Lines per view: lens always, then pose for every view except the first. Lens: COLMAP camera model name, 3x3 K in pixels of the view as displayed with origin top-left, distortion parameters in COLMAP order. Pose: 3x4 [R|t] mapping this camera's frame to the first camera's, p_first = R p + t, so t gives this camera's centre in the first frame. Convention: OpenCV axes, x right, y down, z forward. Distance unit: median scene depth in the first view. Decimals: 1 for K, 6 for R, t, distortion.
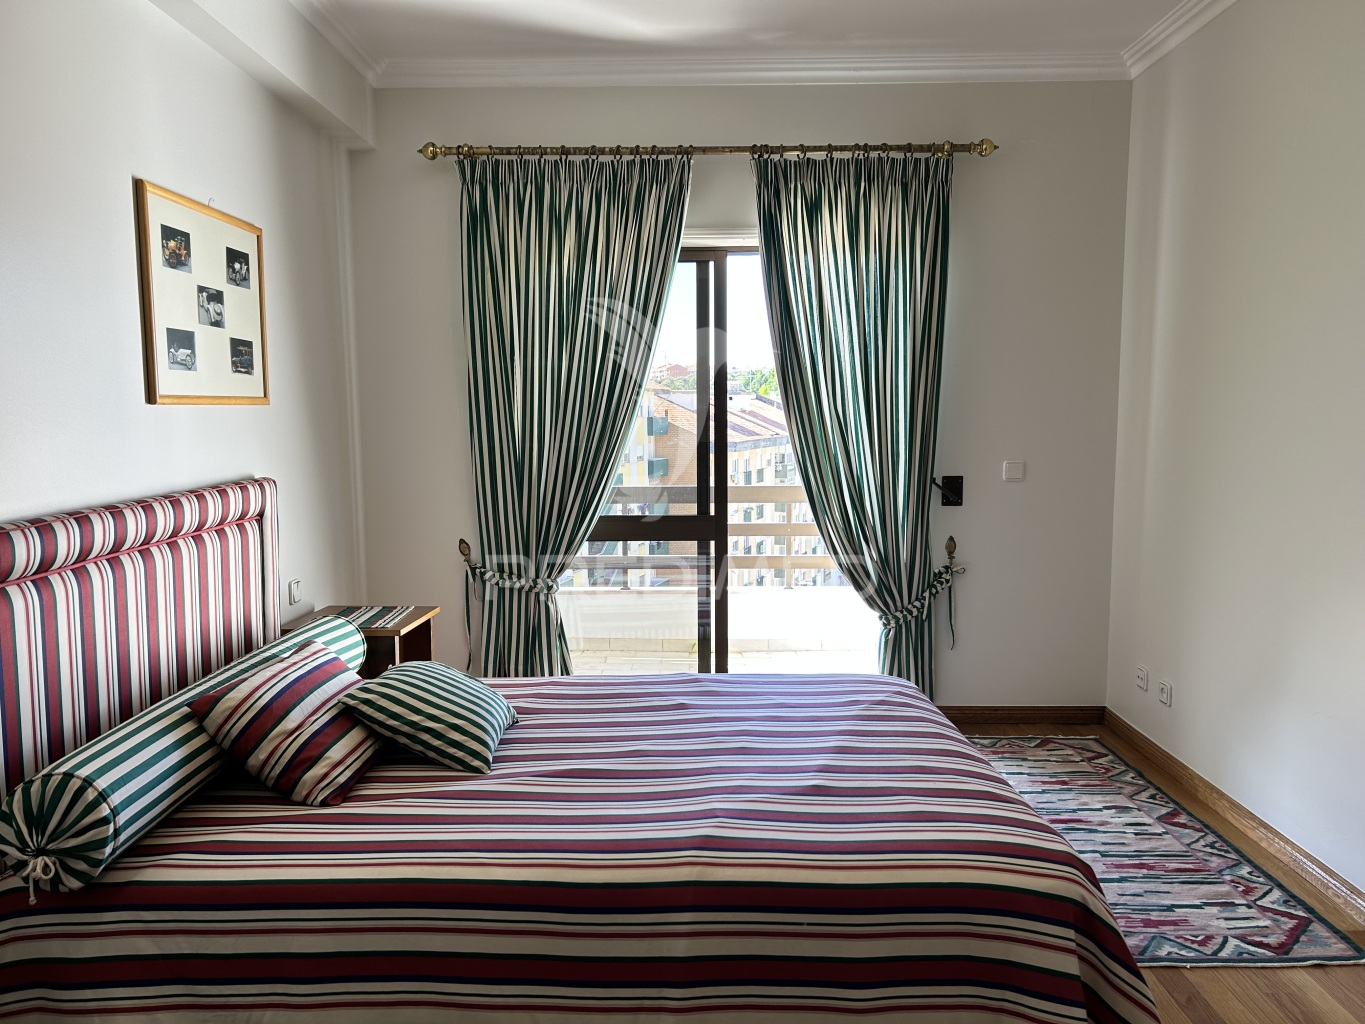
lens RADIAL K [[1028.4, 0, 678.4], [0, 1028.4, 514.9], [0, 0, 1]] dist [0.065476, -0.085912]
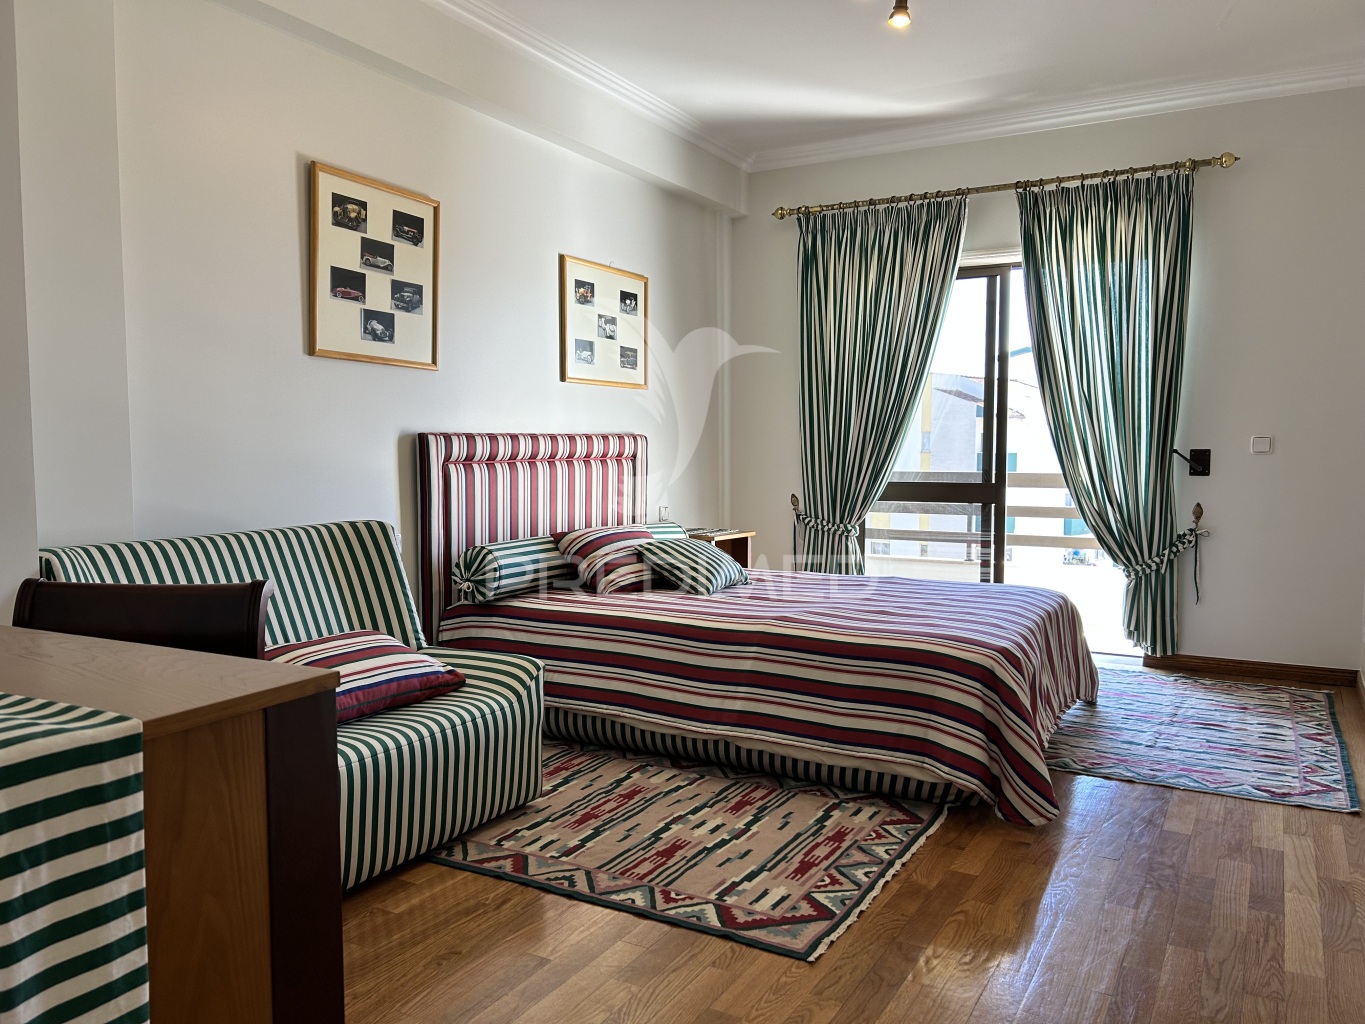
lens RADIAL K [[1028.4, 0, 689.1], [0, 1028.4, 515.3], [0, 0, 1]] dist [0.065476, -0.085912]
pose [[0.880980, 0.038356, -0.471597, 0.329889], [-0.053829, 0.998363, -0.019356, 0.091016], [0.470082, 0.042438, 0.881602, -0.274661]]
